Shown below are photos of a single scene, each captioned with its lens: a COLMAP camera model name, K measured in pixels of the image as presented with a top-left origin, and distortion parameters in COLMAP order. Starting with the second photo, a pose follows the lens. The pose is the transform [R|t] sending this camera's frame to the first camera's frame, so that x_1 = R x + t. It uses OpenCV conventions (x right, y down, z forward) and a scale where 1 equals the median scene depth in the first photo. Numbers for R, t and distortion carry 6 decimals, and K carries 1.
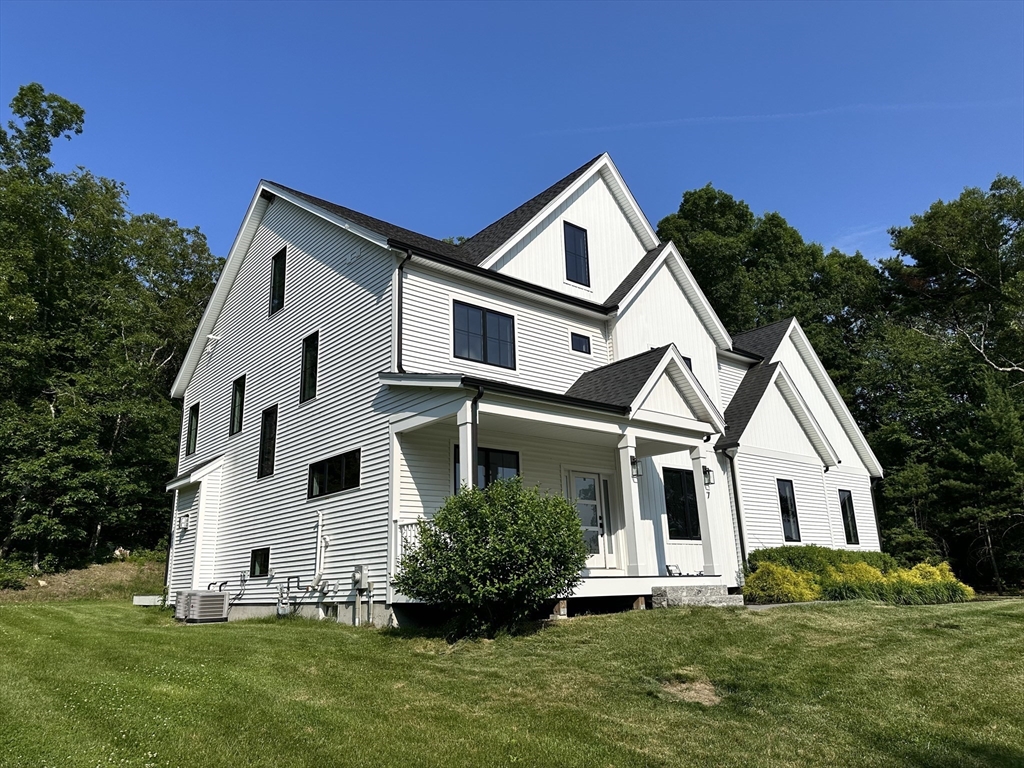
lens RADIAL K [[725.1, 0, 509.2], [0, 725.1, 399.2], [0, 0, 1]] dist [0.081928, -0.112671]
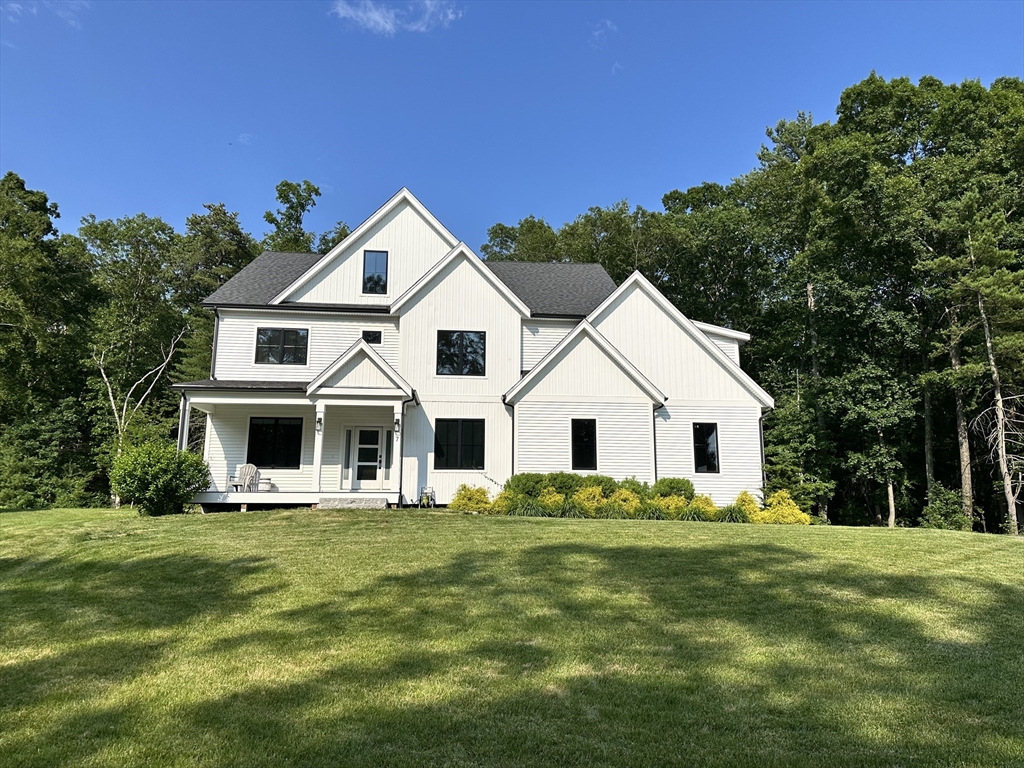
lens RADIAL K [[692.7, 0, 513.4], [0, 692.7, 421.0], [0, 0, 1]] dist [0.077212, 0.000709]
pose [[0.825403, -0.053301, -0.562022, 1.060598], [0.115613, 0.990393, 0.075866, 0.014709], [0.552579, -0.127597, 0.823635, -0.003947]]
